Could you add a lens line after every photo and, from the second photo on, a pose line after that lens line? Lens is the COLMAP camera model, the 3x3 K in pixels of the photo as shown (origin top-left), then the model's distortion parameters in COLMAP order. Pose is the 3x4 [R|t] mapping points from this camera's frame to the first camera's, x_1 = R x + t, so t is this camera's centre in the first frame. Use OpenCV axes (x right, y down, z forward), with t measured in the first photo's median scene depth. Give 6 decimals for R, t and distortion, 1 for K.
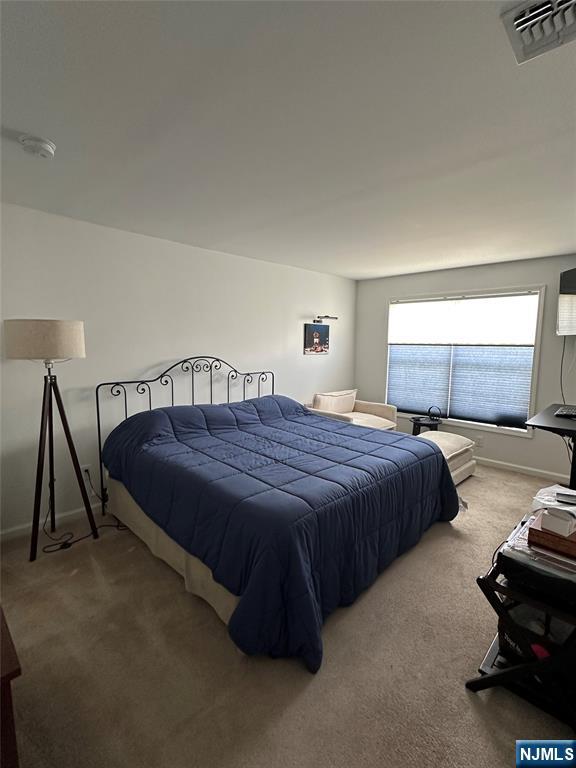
lens RADIAL K [[364.9, 0, 288.6], [0, 364.9, 384.0], [0, 0, 1]] dist [-0.010787, 0.003440]
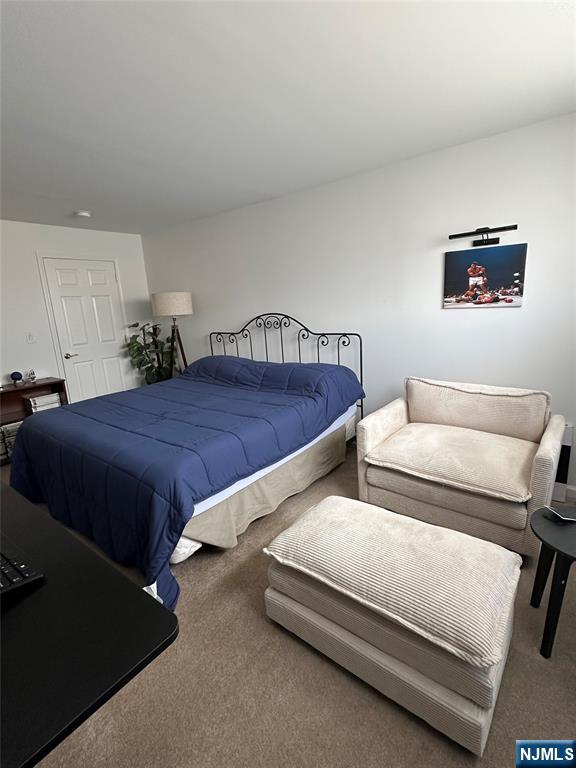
lens RADIAL K [[364.9, 0, 289.0], [0, 364.9, 384.3], [0, 0, 1]] dist [-0.010787, 0.003440]
pose [[0.116579, 0.209825, -0.970764, 0.744003], [-0.051503, 0.977391, 0.205073, -0.086596], [0.991845, 0.026090, 0.124750, 0.858931]]
